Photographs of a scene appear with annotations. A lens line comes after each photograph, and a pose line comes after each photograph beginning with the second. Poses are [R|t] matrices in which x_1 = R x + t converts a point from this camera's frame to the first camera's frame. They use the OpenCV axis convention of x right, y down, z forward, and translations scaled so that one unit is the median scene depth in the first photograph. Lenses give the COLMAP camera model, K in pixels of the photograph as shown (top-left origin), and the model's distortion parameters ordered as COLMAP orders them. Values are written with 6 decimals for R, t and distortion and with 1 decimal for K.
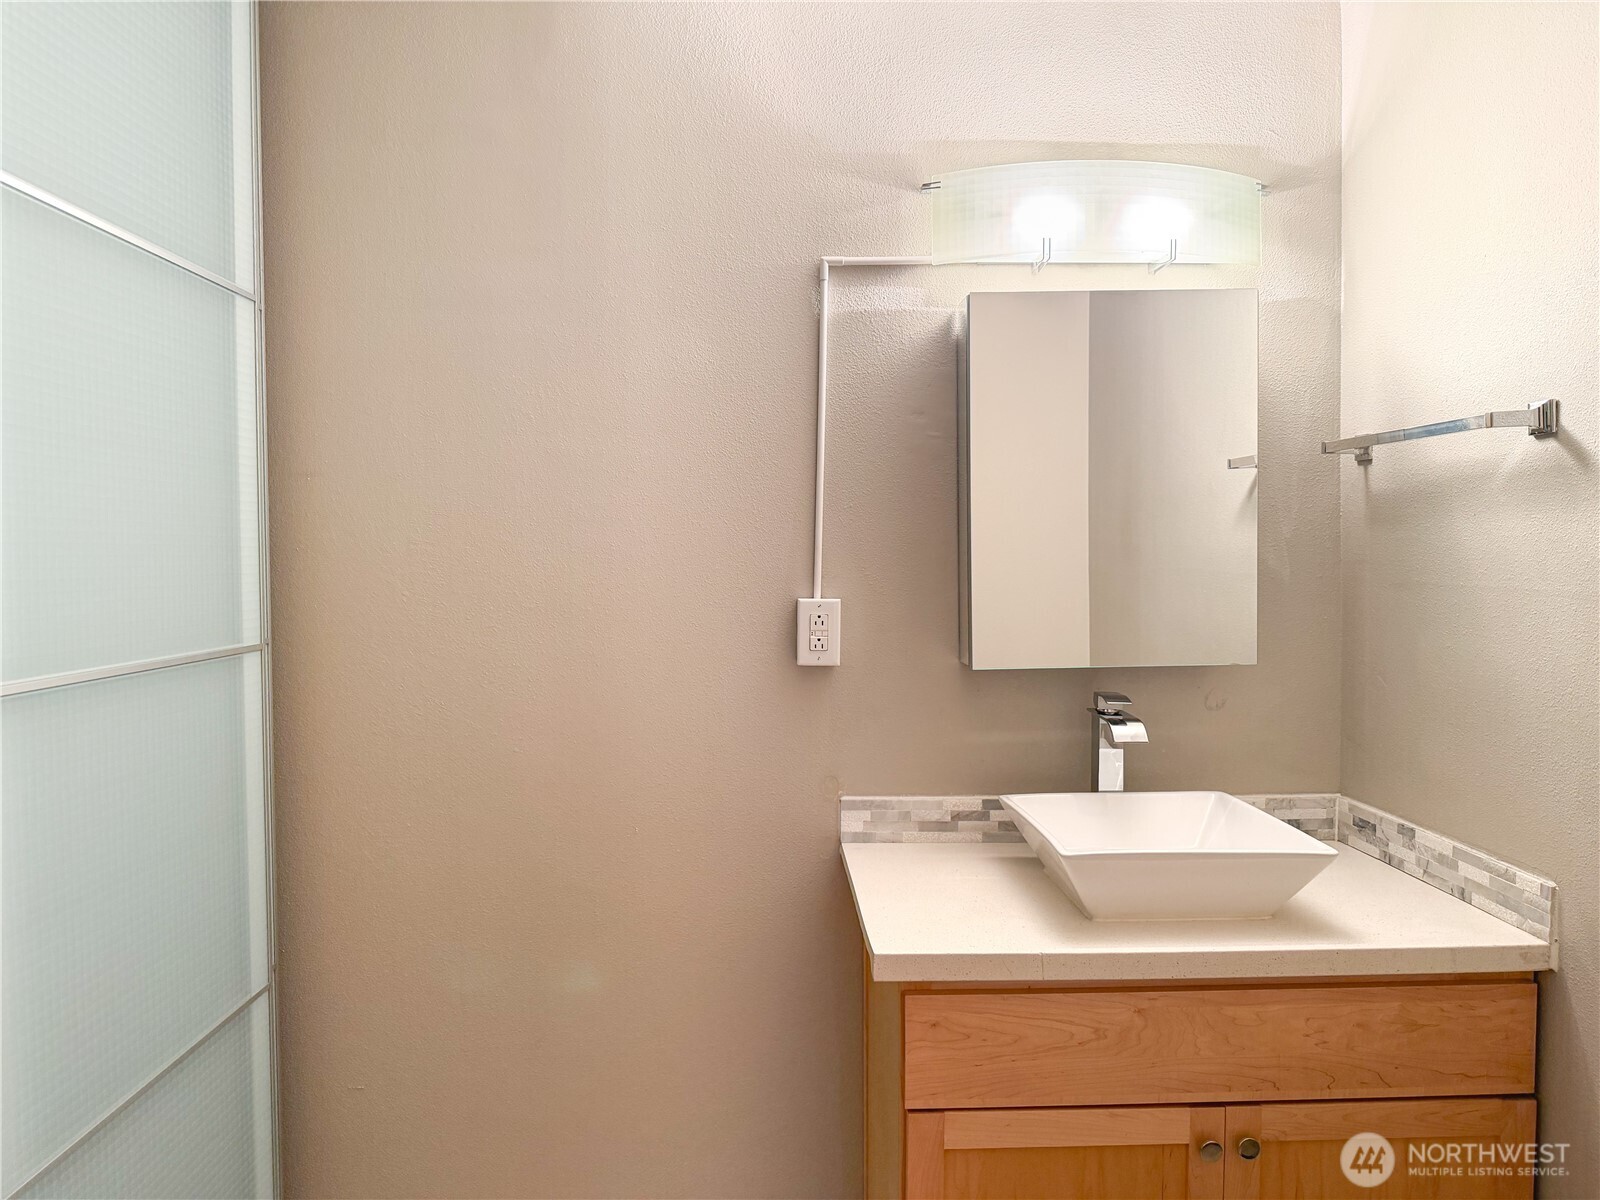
lens RADIAL K [[1121.8, 0, 800.0], [0, 1121.8, 600.0], [0, 0, 1]] dist [0.097881, -0.149412]
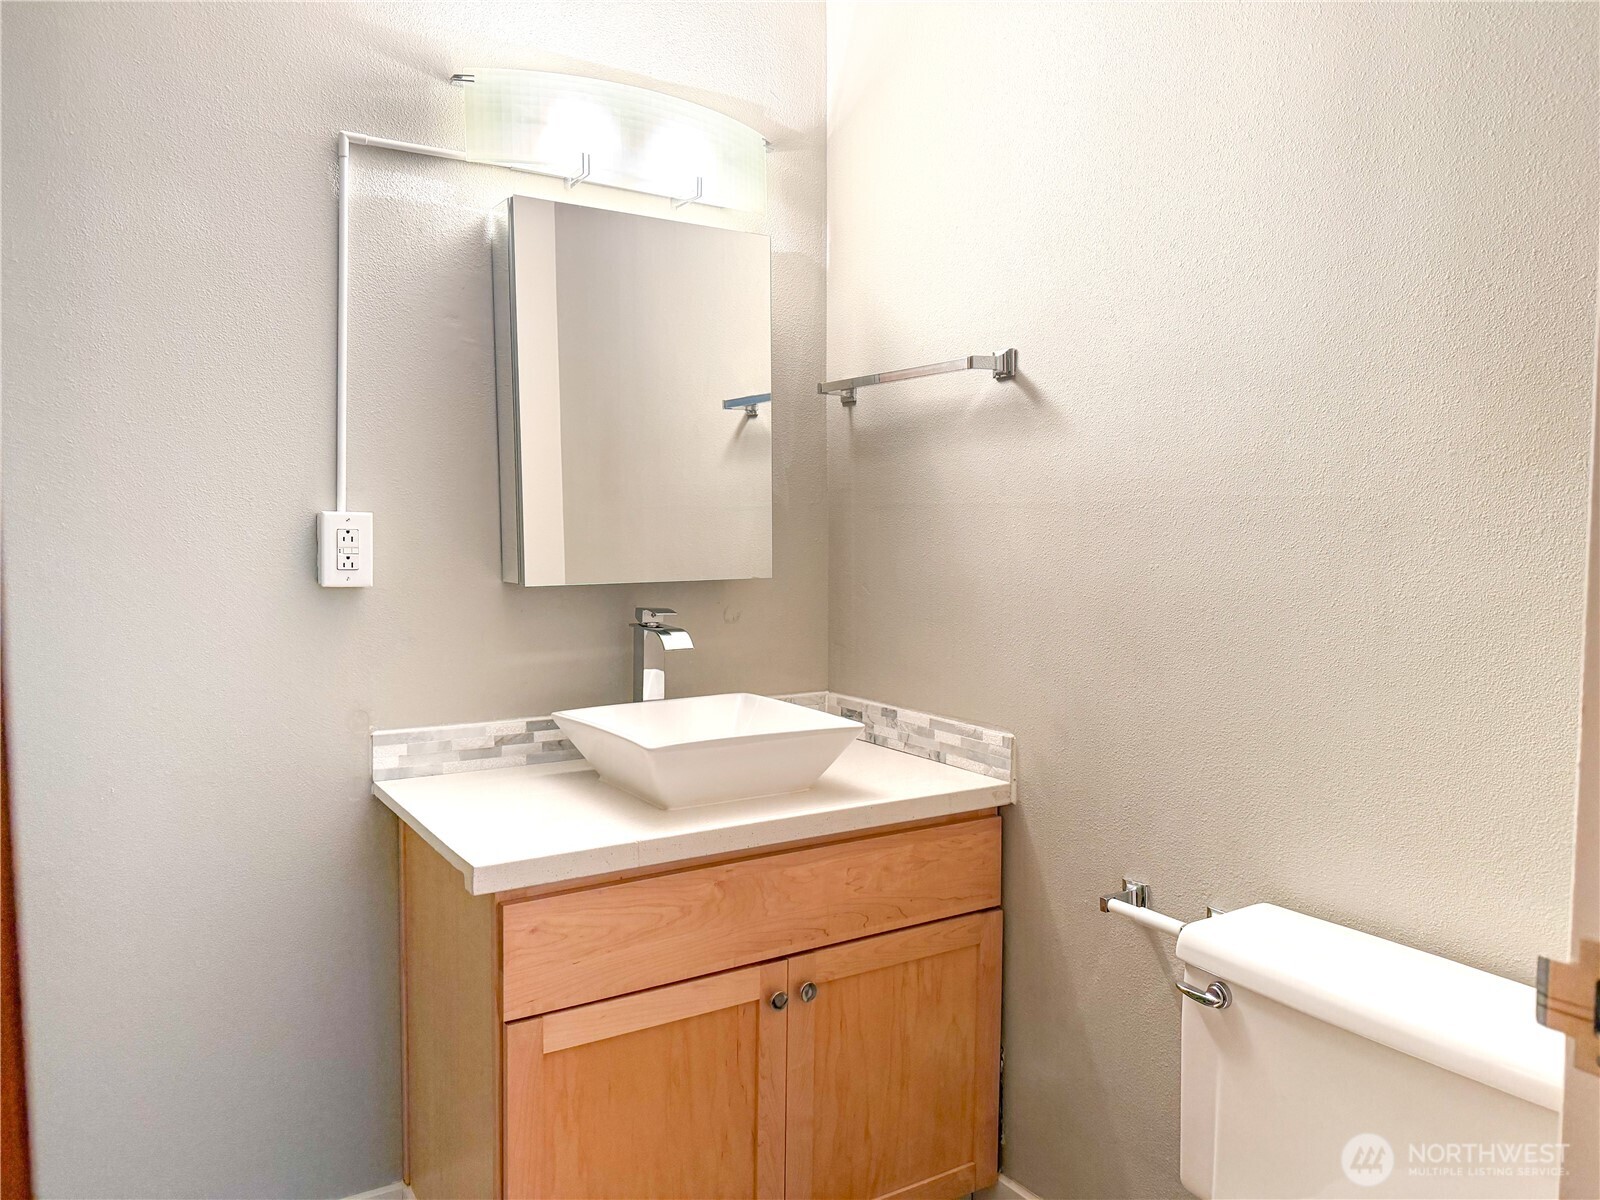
lens RADIAL K [[1121.8, 0, 800.0], [0, 1121.8, 600.0], [0, 0, 1]] dist [0.097881, -0.149412]
pose [[0.862900, -0.022060, 0.504894, -0.140830], [0.011487, 0.999645, 0.024045, 0.054835], [-0.505245, -0.014949, 0.862846, 0.032424]]
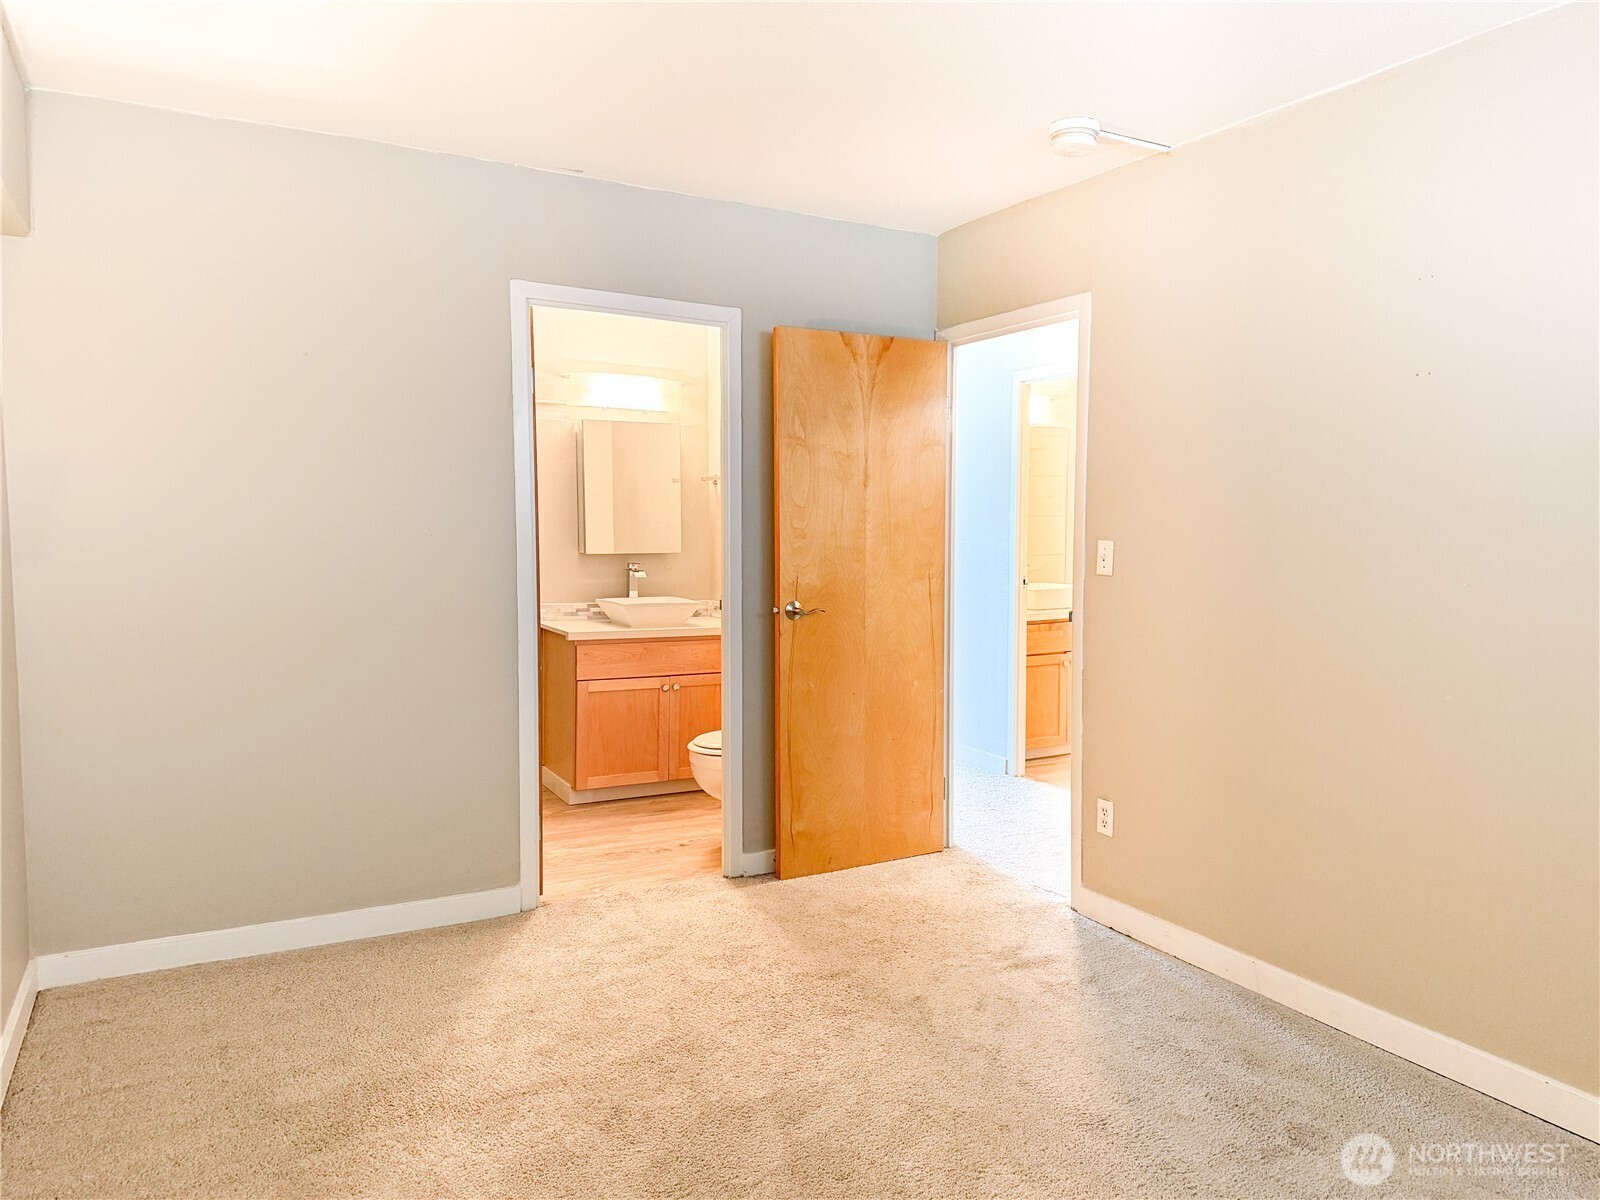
lens RADIAL K [[1113.1, 0, 800.0], [0, 1113.1, 600.0], [0, 0, 1]] dist [0.112766, -0.169331]
pose [[0.899684, -0.016016, 0.436248, -0.603520], [0.004343, 0.999606, 0.027743, 0.105527], [-0.436520, -0.023065, 0.899399, -1.796819]]
